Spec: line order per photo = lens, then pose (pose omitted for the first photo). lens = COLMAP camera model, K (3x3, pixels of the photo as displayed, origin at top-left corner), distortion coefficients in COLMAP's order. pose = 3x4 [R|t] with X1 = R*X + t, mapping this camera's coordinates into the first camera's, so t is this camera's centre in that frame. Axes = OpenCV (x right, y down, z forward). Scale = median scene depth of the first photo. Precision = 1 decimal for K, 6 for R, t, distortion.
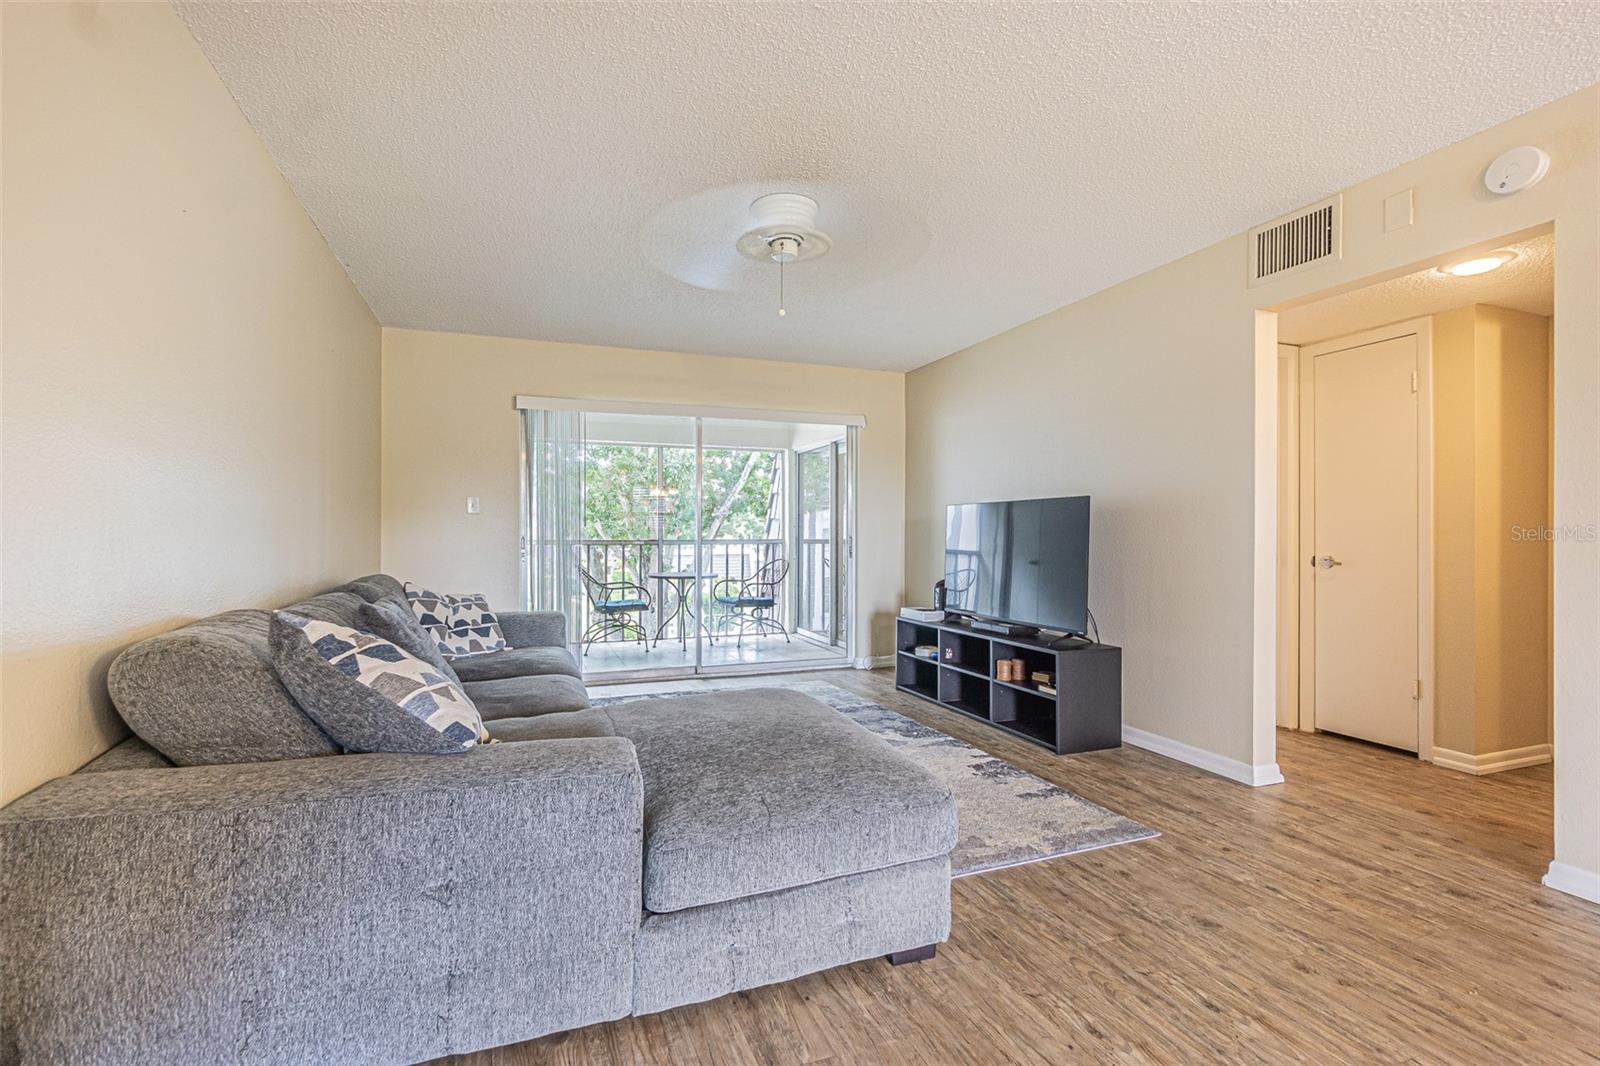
lens RADIAL K [[690.5, 0, 767.1], [0, 690.5, 534.1], [0, 0, 1]] dist [-0.011860, 0.004139]
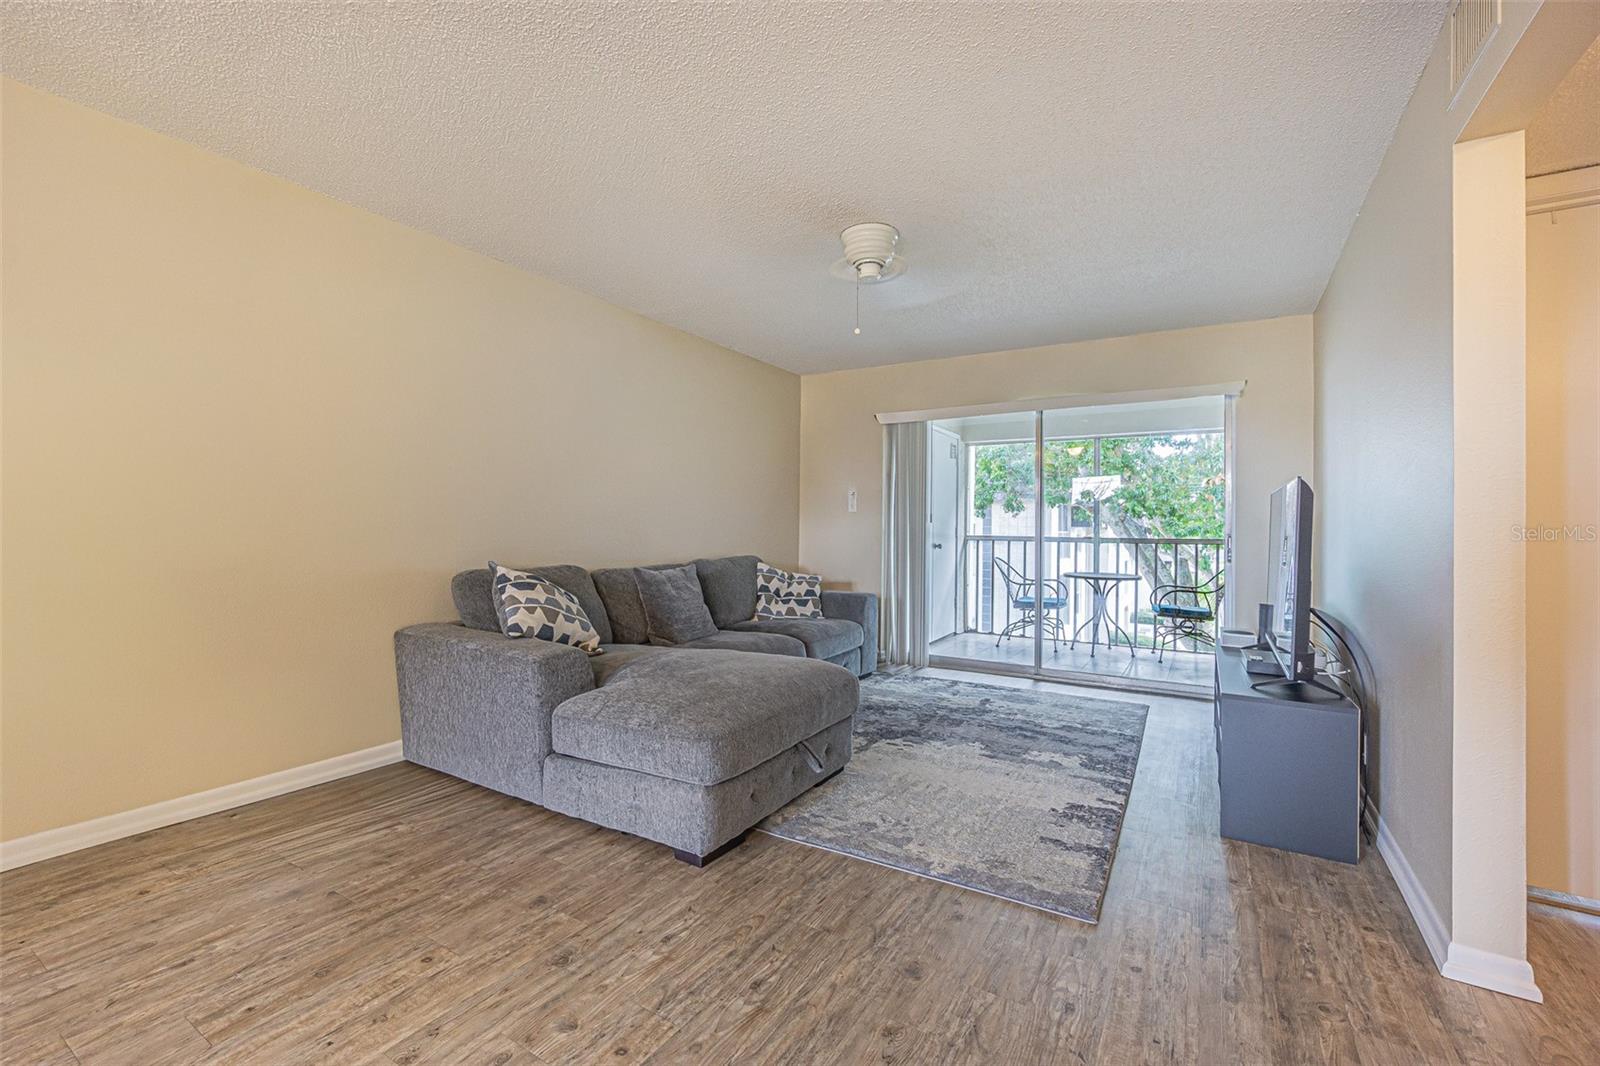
lens RADIAL K [[690.5, 0, 786.9], [0, 690.5, 526.8], [0, 0, 1]] dist [-0.011860, 0.004139]
pose [[0.629919, 0.009158, -0.776607, 0.797029], [-0.013411, 0.999910, 0.000913, -0.003885], [0.776545, 0.009840, 0.629985, 0.200095]]
